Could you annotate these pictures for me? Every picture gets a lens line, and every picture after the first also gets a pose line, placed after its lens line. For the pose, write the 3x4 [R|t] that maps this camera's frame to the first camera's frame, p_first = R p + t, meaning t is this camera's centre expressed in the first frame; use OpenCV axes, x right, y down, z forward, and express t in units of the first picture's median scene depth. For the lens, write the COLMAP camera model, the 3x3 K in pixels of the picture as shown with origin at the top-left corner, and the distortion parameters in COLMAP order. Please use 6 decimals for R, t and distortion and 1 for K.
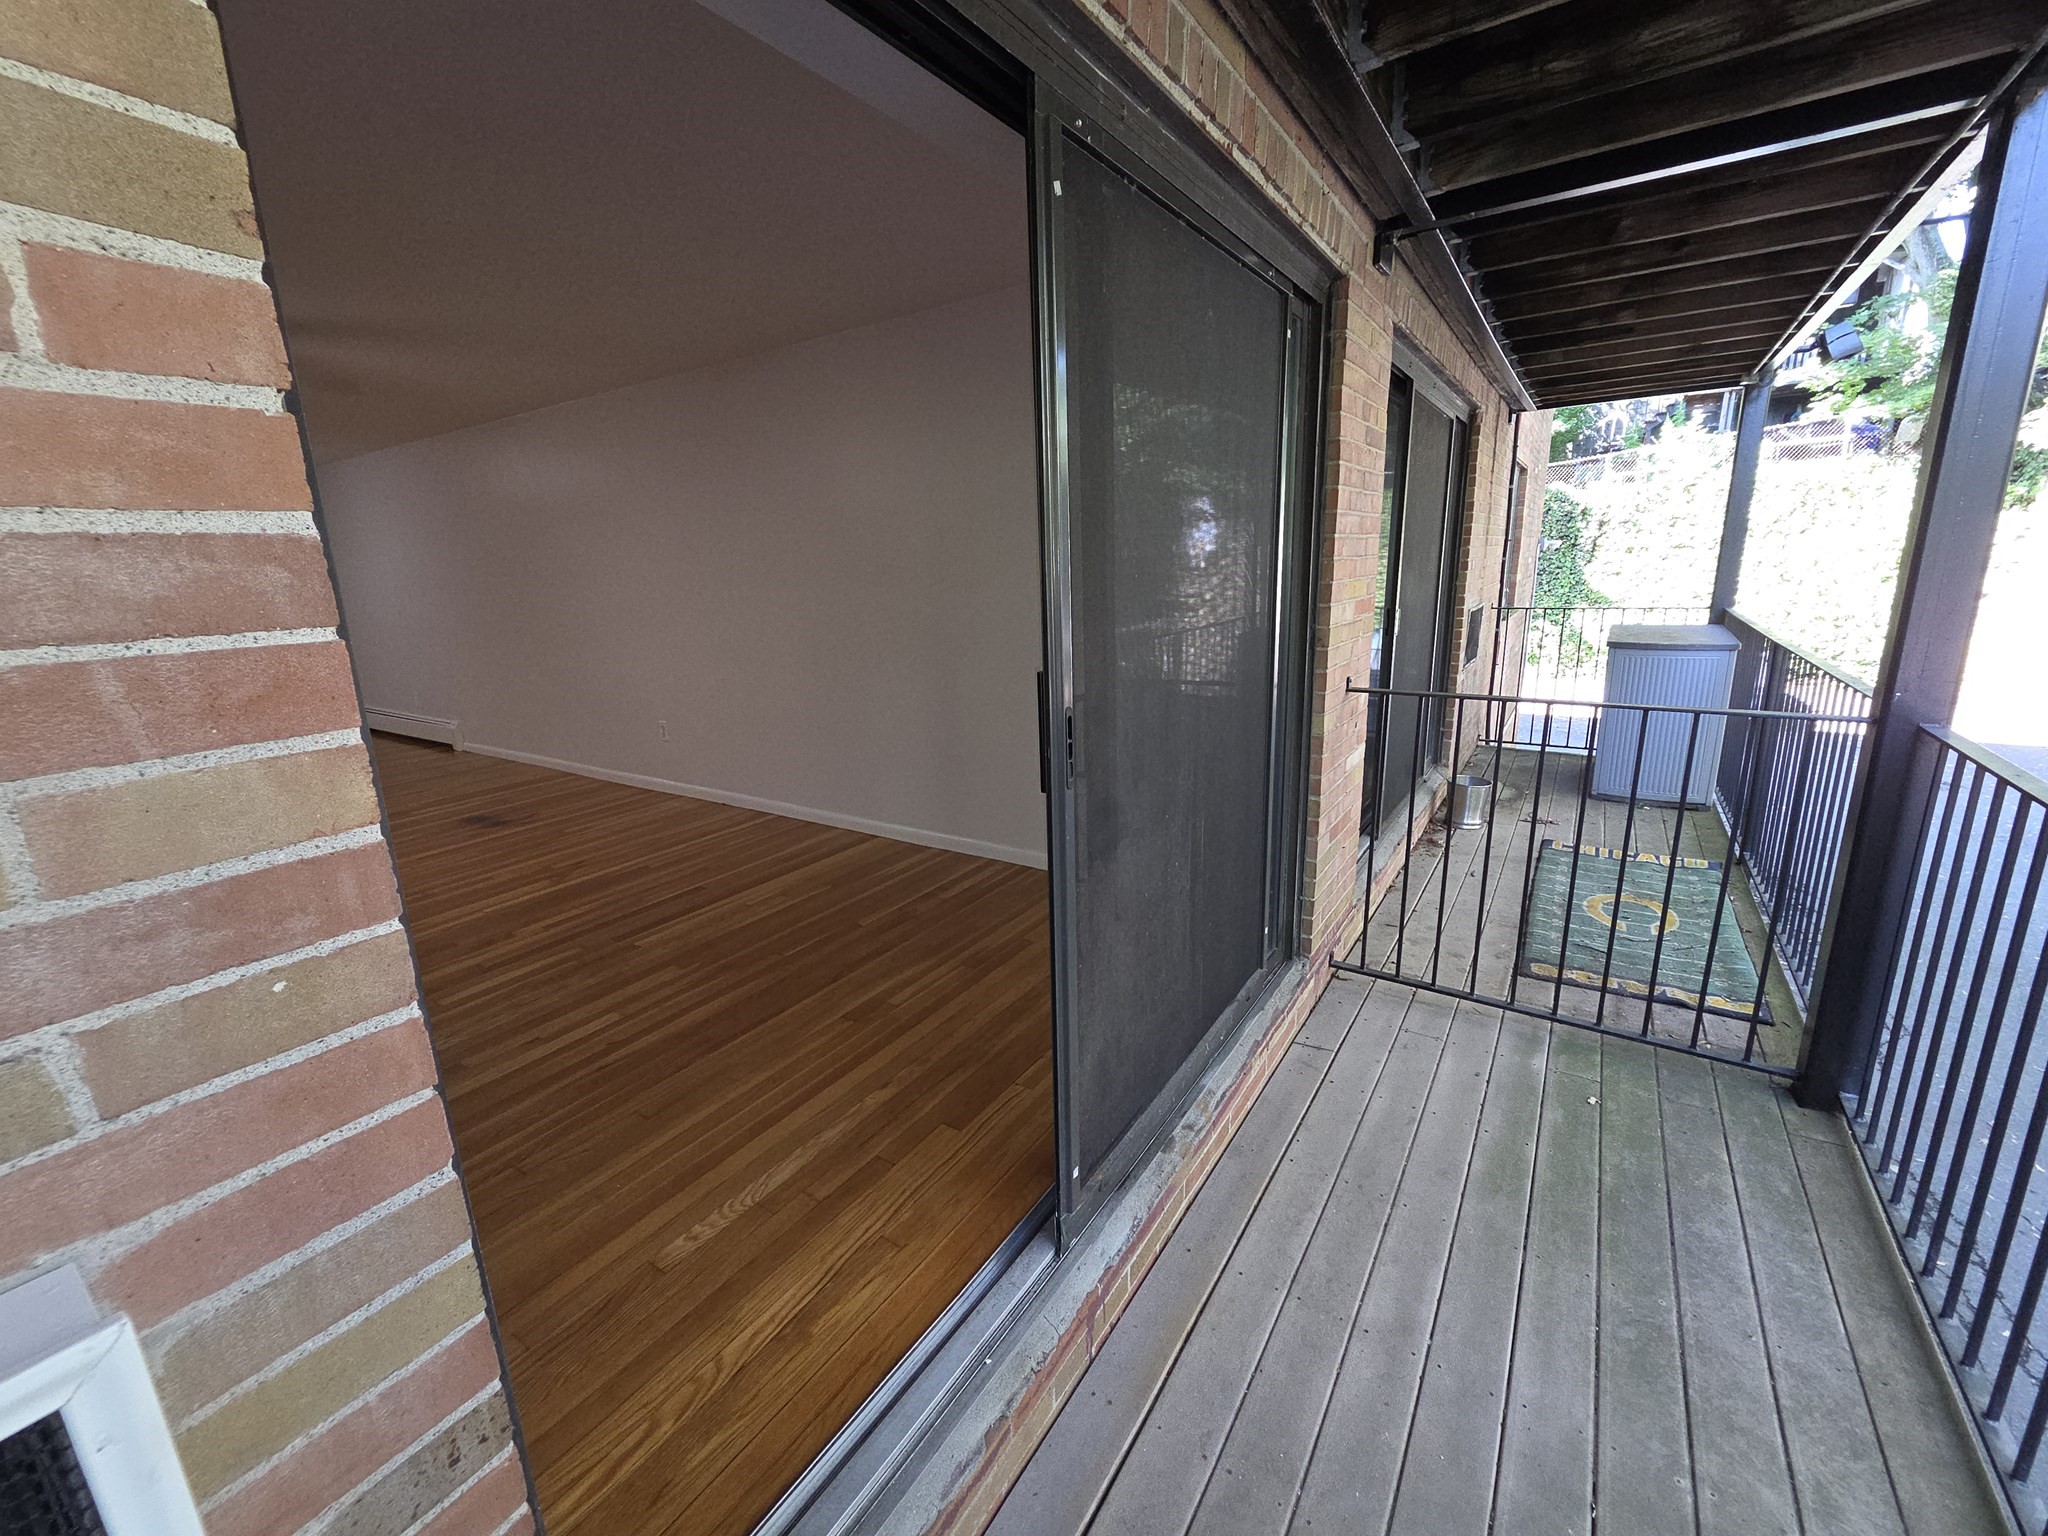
lens RADIAL K [[839.9, 0, 1010.3], [0, 839.9, 760.6], [0, 0, 1]] dist [0.002796, -0.001464]
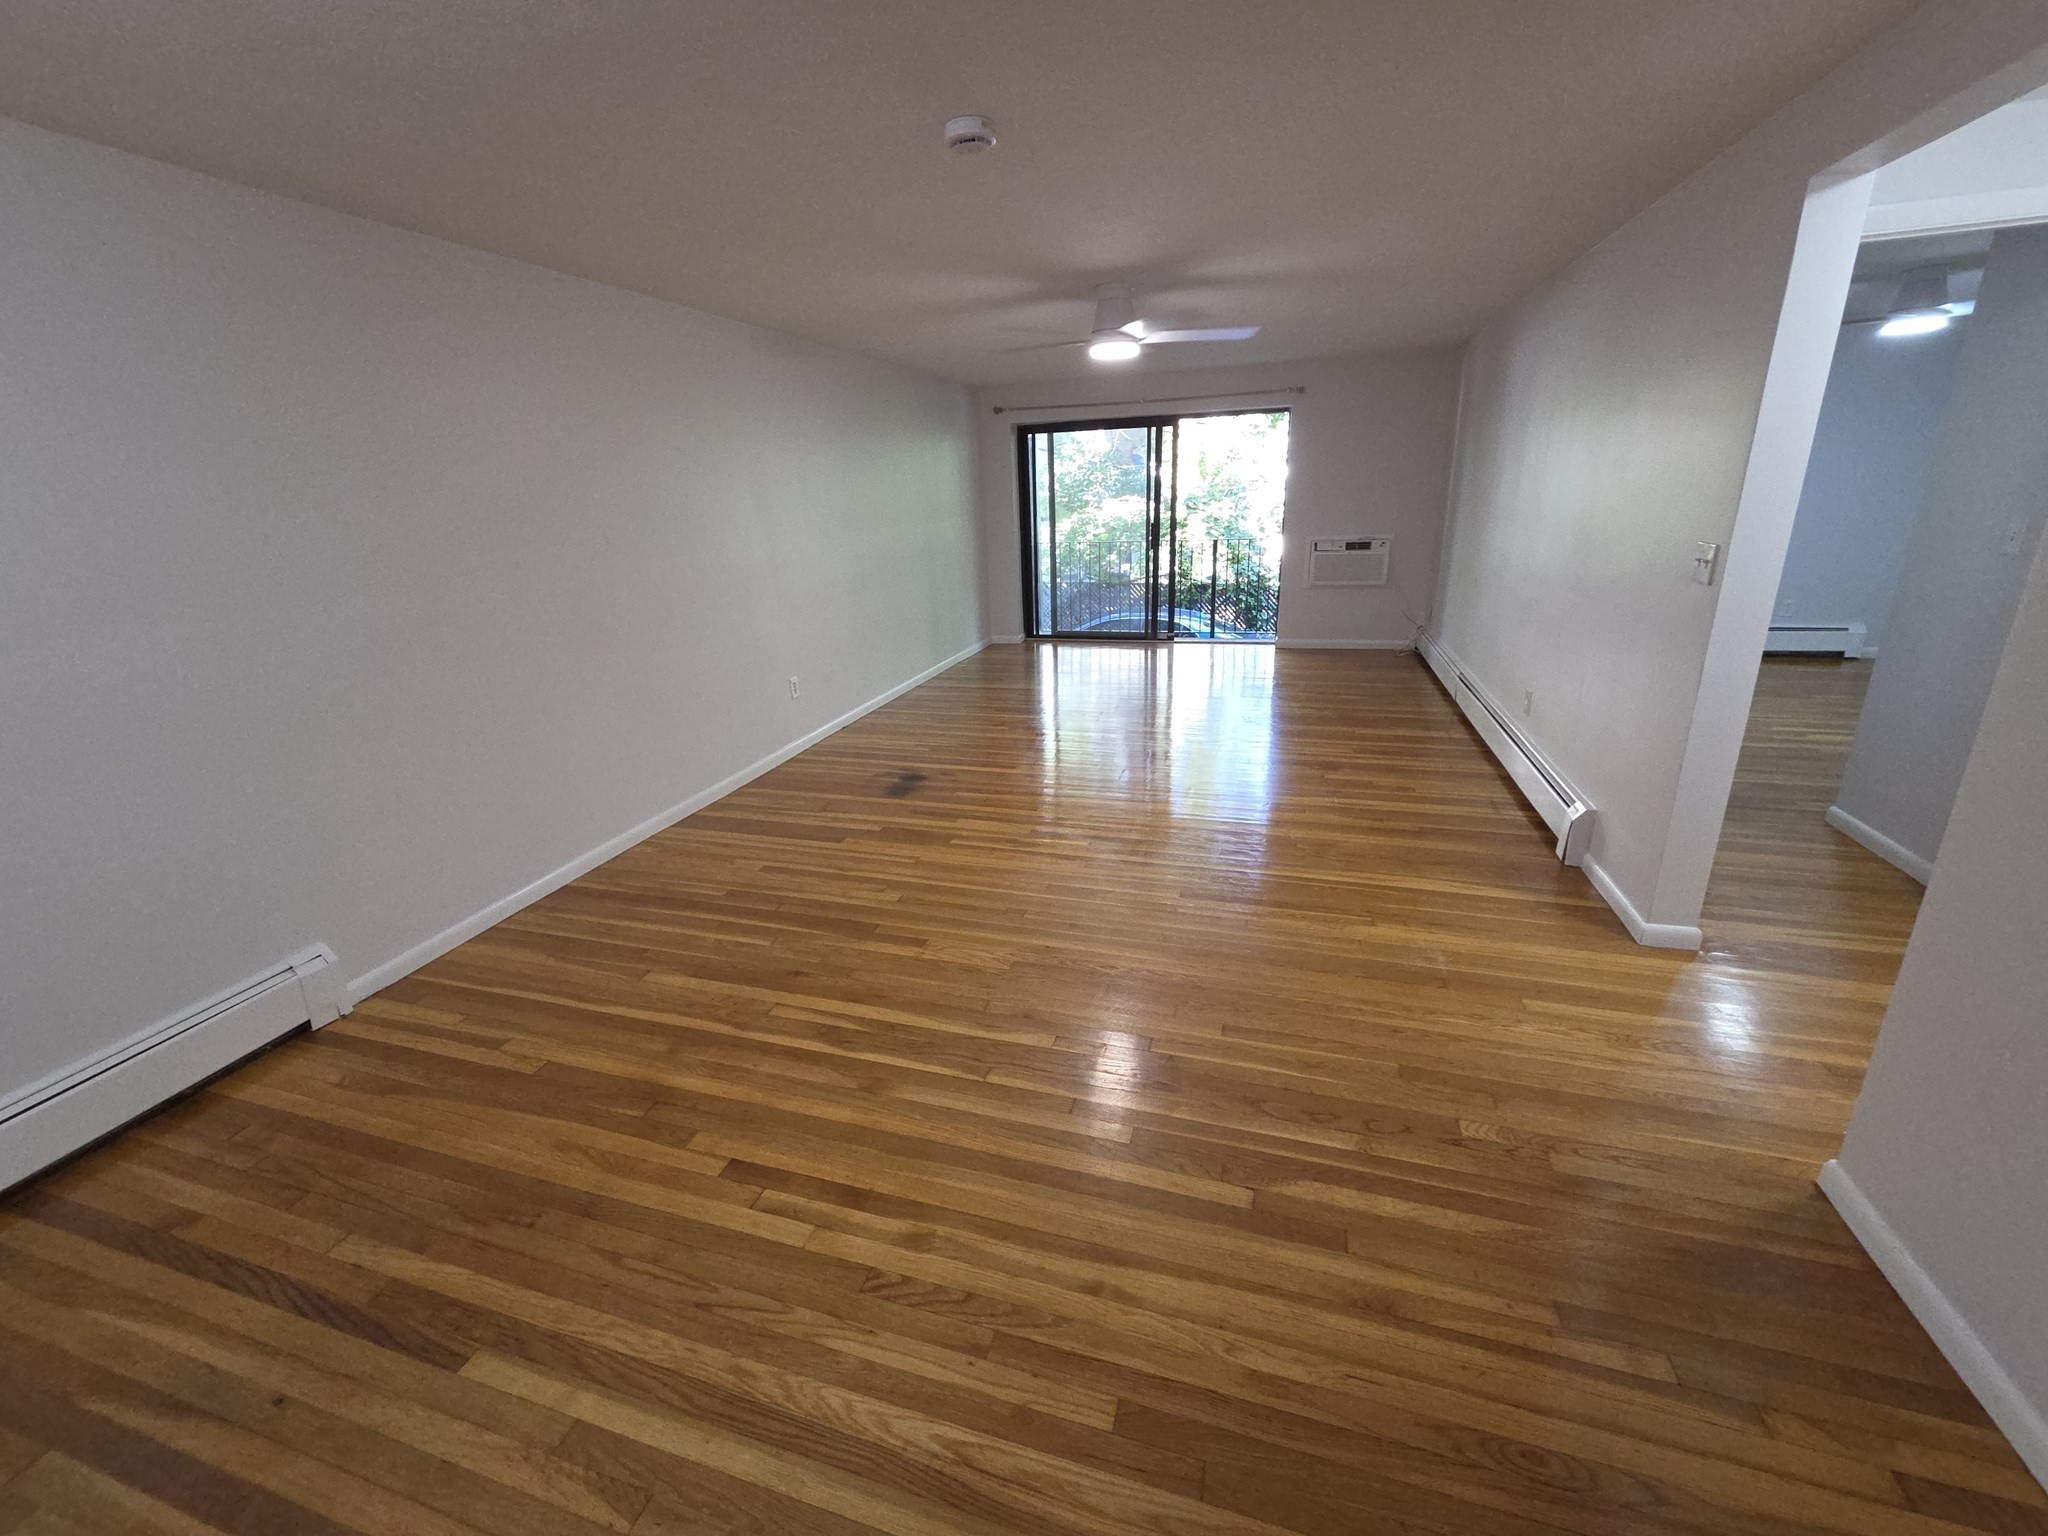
lens RADIAL K [[839.9, 0, 1008.0], [0, 839.9, 765.1], [0, 0, 1]] dist [0.002796, -0.001464]
pose [[-0.298686, -0.247247, 0.921768, -1.950401], [0.273843, 0.903038, 0.330958, -0.288862], [-0.914219, 0.351272, -0.202018, 1.395119]]
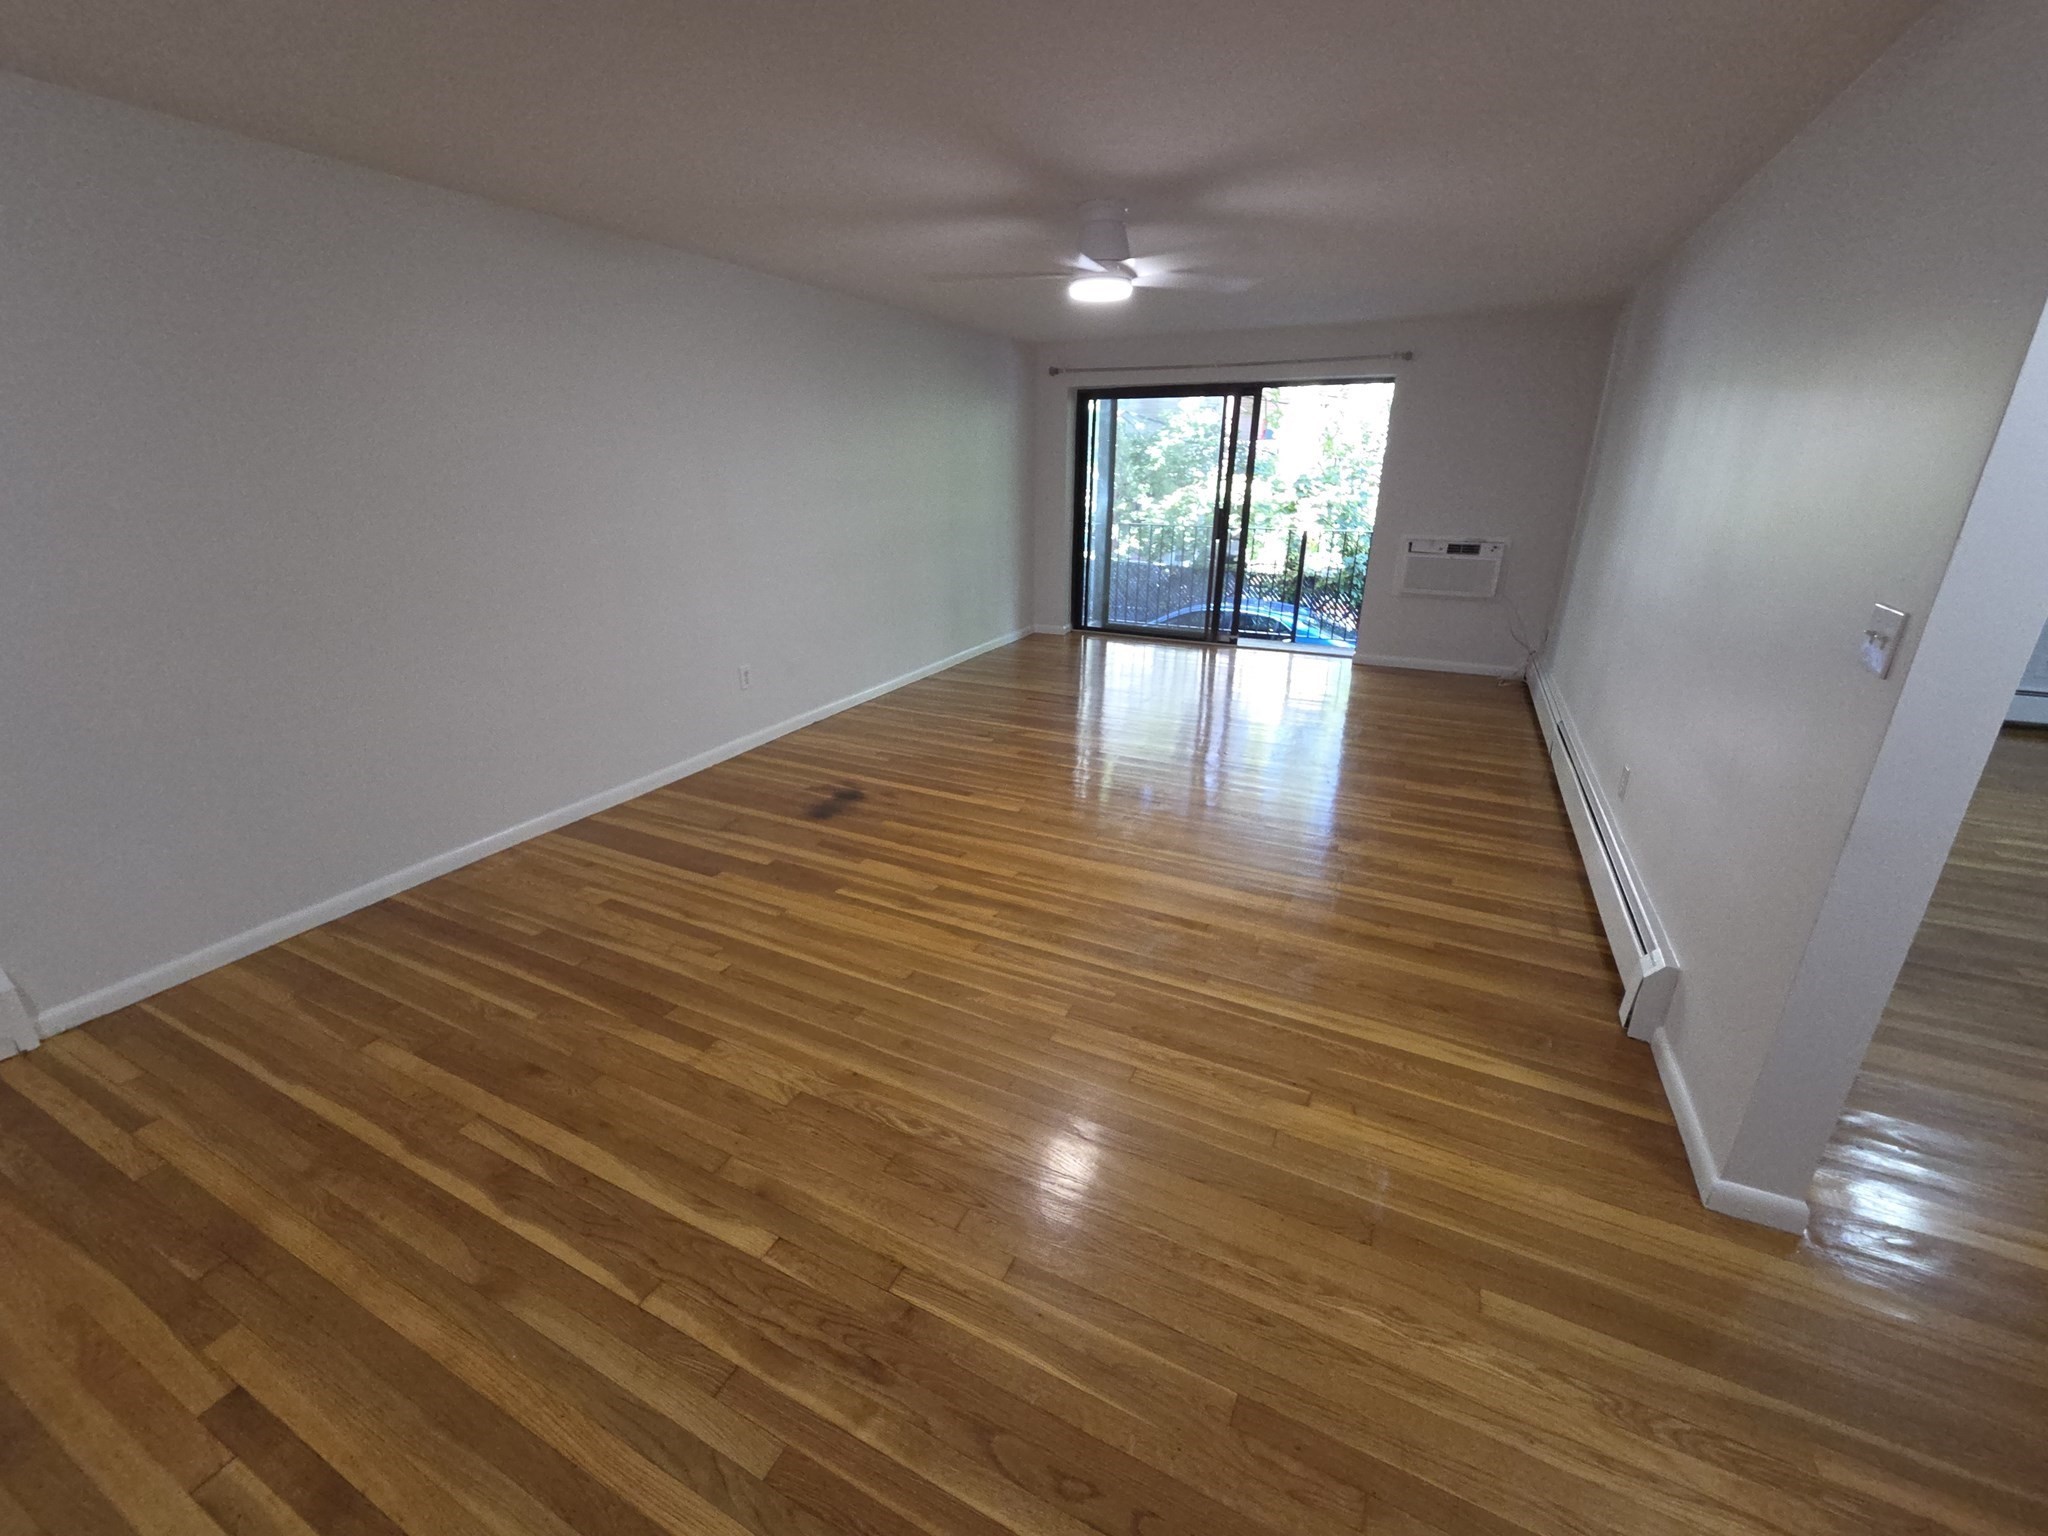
lens RADIAL K [[839.9, 0, 1013.6], [0, 839.9, 764.2], [0, 0, 1]] dist [0.002796, -0.001464]
pose [[-0.148363, -0.297846, 0.943014, -1.795586], [0.236012, 0.915350, 0.326240, -0.235610], [-0.960358, 0.270965, -0.065509, 1.139346]]
